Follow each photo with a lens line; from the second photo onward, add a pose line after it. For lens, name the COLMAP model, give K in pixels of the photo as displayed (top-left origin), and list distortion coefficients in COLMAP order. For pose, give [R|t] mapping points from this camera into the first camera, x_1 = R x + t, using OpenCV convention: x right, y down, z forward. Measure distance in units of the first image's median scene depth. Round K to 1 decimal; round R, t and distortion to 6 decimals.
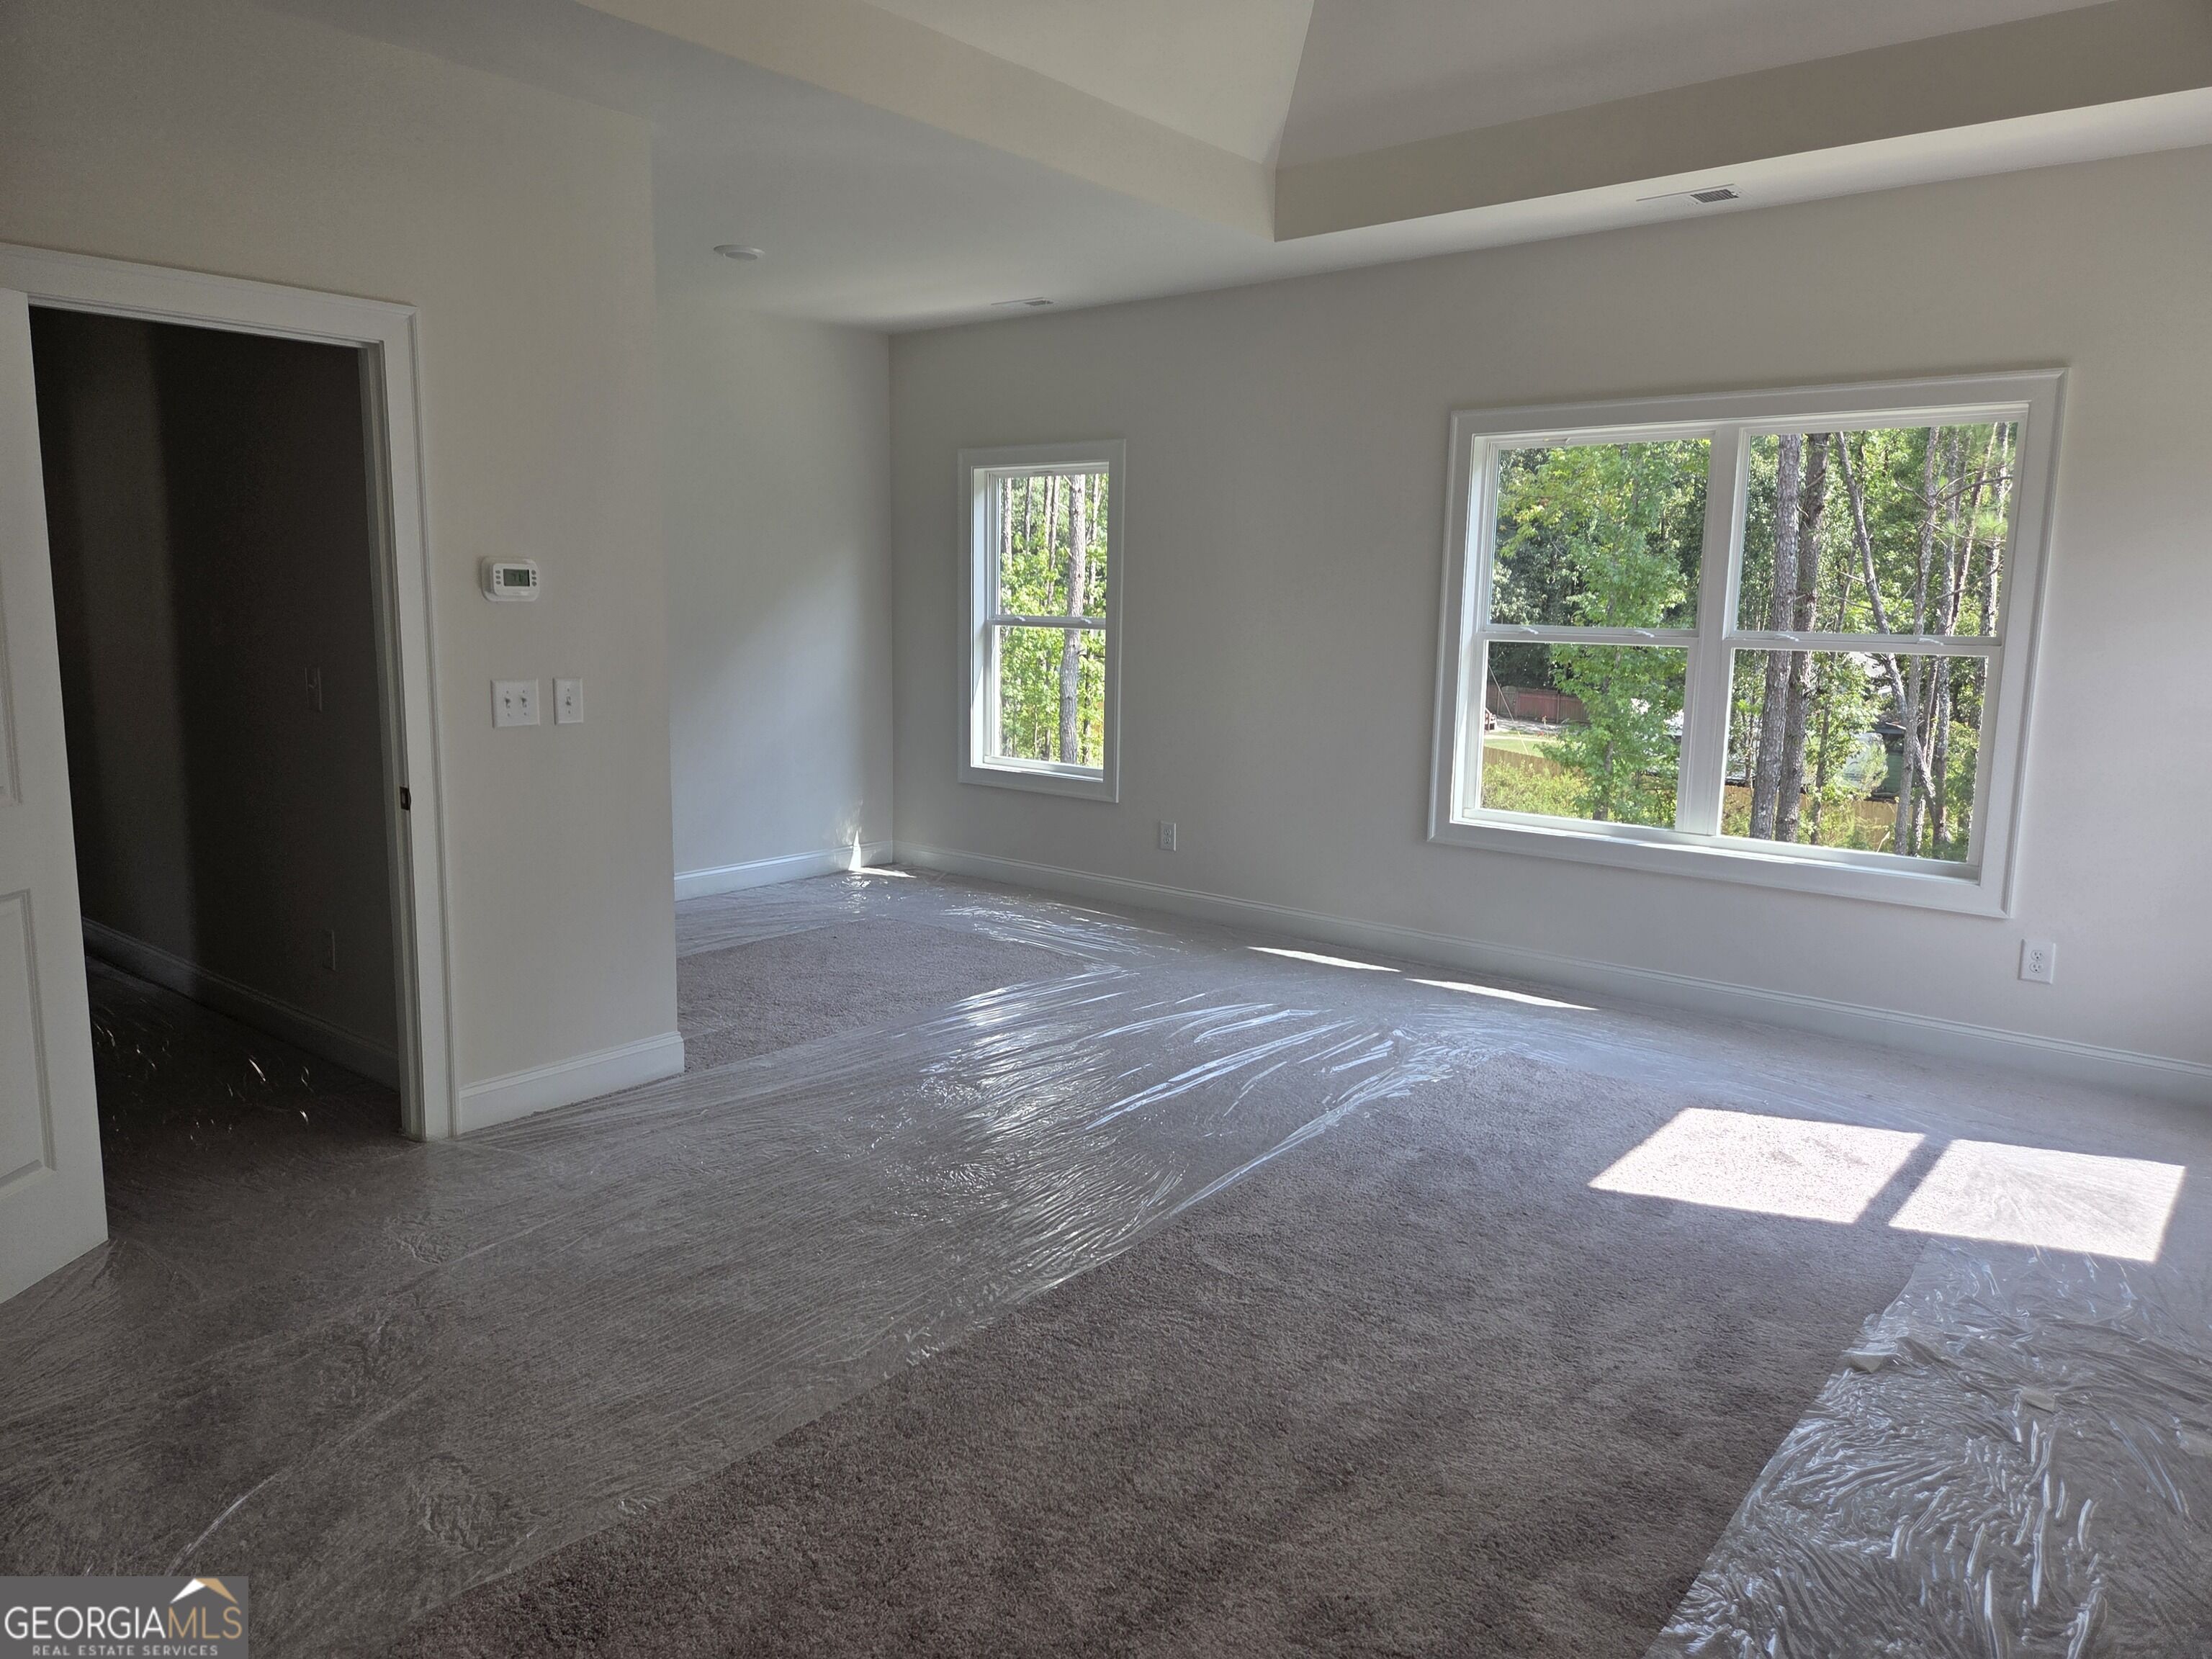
lens RADIAL K [[1497.9, 0, 1098.3], [0, 1497.9, 795.8], [0, 0, 1]] dist [0.058413, -0.059004]
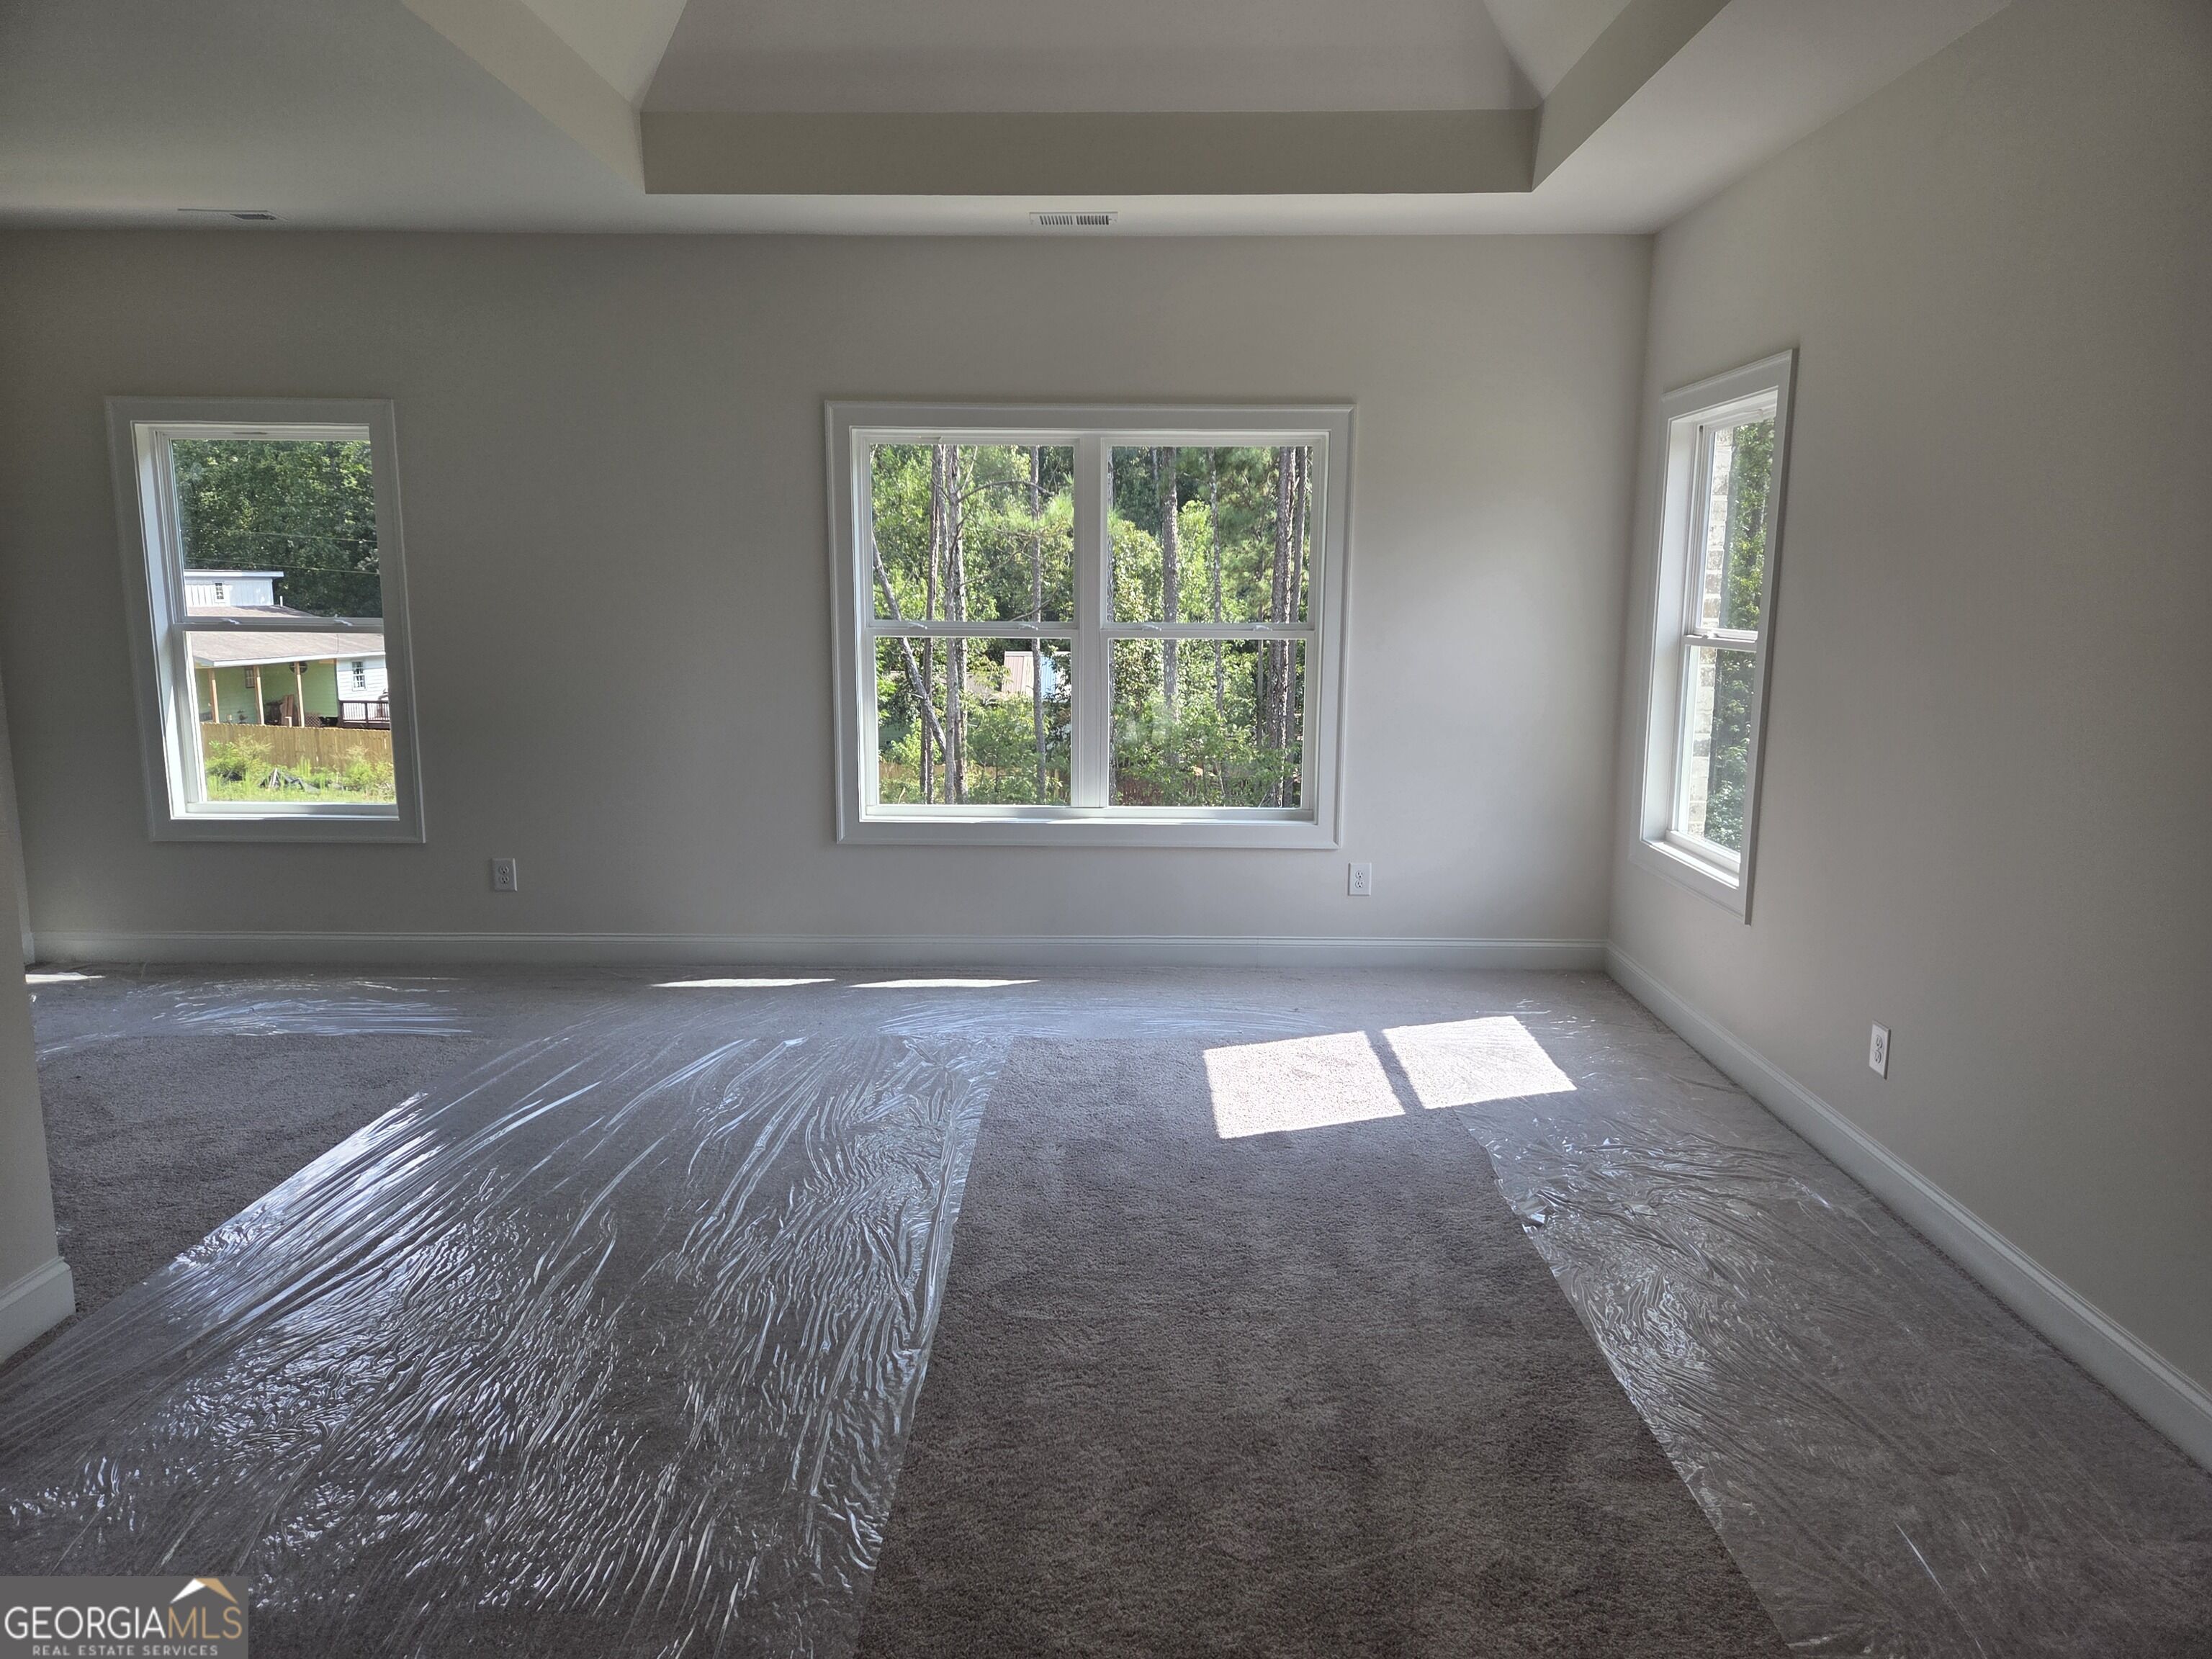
lens RADIAL K [[1485.1, 0, 1107.9], [0, 1485.1, 810.6], [0, 0, 1]] dist [0.075214, -0.072783]
pose [[0.771040, -0.105970, 0.627907, -0.324611], [0.092288, 0.994241, 0.054469, -0.035568], [-0.630064, 0.015951, 0.776380, 0.177631]]
